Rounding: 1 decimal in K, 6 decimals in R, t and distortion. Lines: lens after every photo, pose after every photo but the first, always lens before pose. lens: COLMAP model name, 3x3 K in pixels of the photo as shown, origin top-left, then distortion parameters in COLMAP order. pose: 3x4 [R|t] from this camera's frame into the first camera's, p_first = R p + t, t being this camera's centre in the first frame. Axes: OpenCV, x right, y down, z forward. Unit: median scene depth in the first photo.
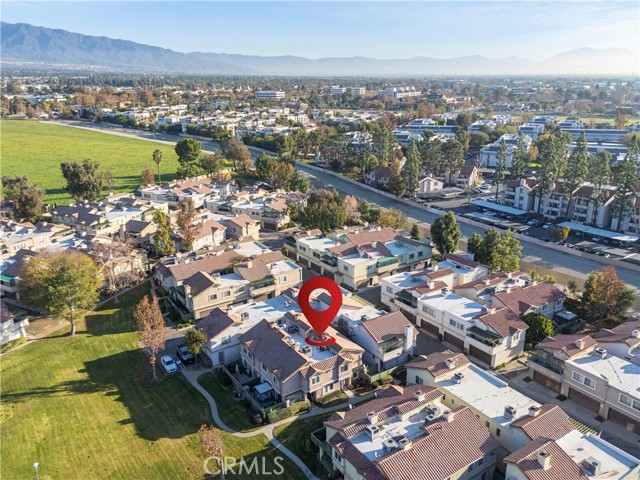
lens RADIAL K [[481.6, 0, 328.0], [0, 481.6, 242.5], [0, 0, 1]] dist [0.095818, -0.098248]
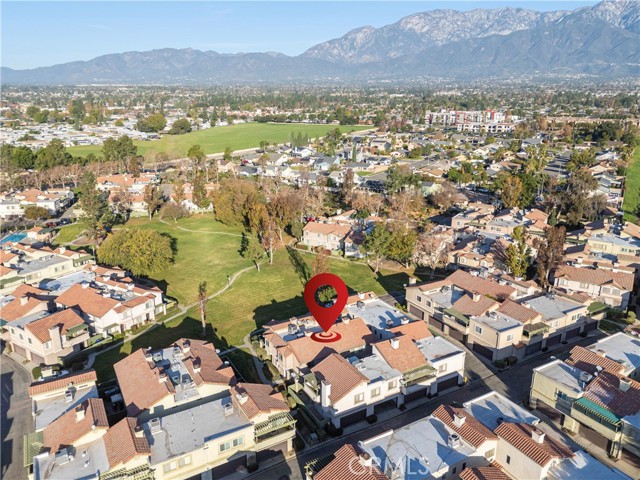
lens RADIAL K [[481.6, 0, 328.0], [0, 481.6, 242.5], [0, 0, 1]] dist [0.095818, -0.098248]
pose [[-0.048673, 0.300304, -0.952601, 0.744459], [-0.325978, 0.896733, 0.299347, -0.248712], [0.944123, 0.325097, 0.054246, 0.721051]]
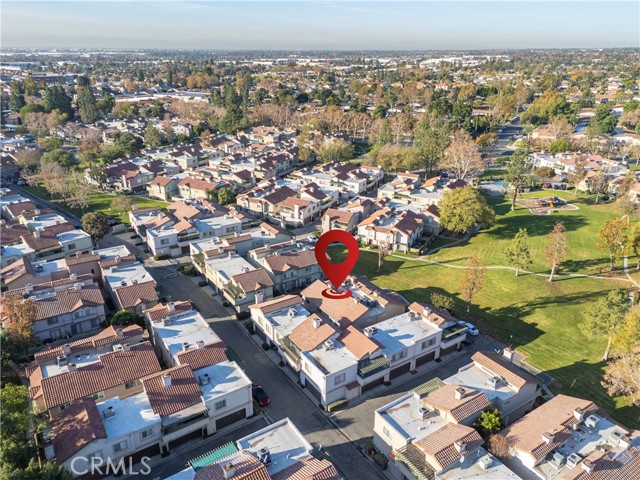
lens RADIAL K [[481.6, 0, 328.0], [0, 481.6, 242.5], [0, 0, 1]] dist [0.095818, -0.098248]
pose [[-0.999999, -0.000395, 0.001033, 0.003017], [0.000370, 0.760491, 0.649348, -0.553119], [-0.001042, 0.649348, -0.760490, 1.475901]]
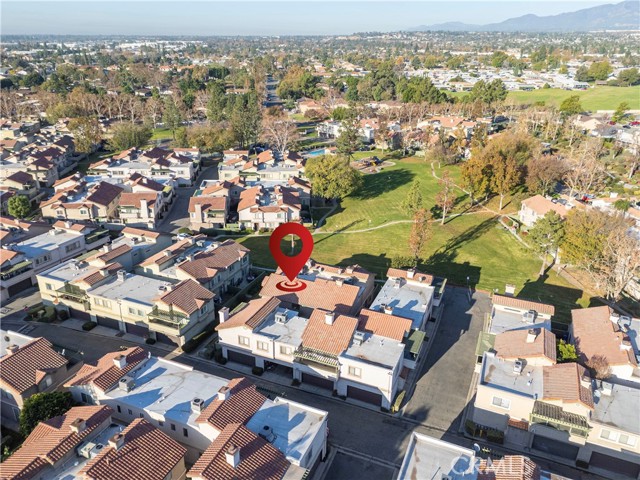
lens RADIAL K [[481.6, 0, 328.0], [0, 481.6, 242.5], [0, 0, 1]] dist [0.095818, -0.098248]
pose [[-0.833031, 0.213236, -0.510480, 0.356401], [-0.180792, 0.767142, 0.615473, -0.404284], [0.522852, 0.604999, -0.600502, 1.272221]]
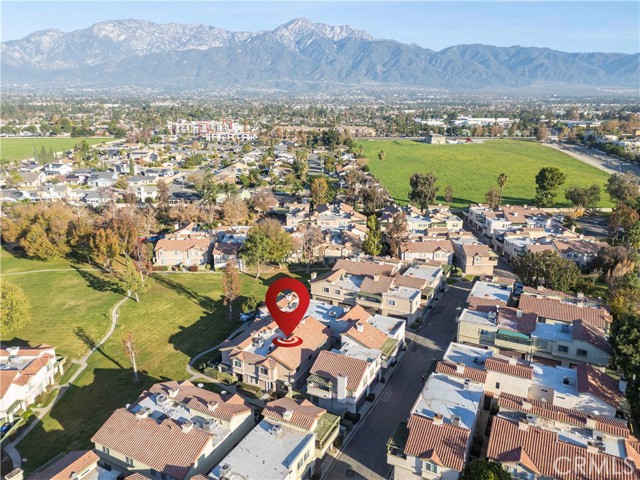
lens RADIAL K [[468.7, 0, 331.0], [0, 468.7, 241.4], [0, 0, 1]] dist [0.084146, -0.077542]
pose [[0.498448, 0.248767, -0.830460, 0.677452], [-0.286250, 0.951445, 0.113198, -0.129242], [0.818297, 0.181296, 0.545456, 0.377898]]
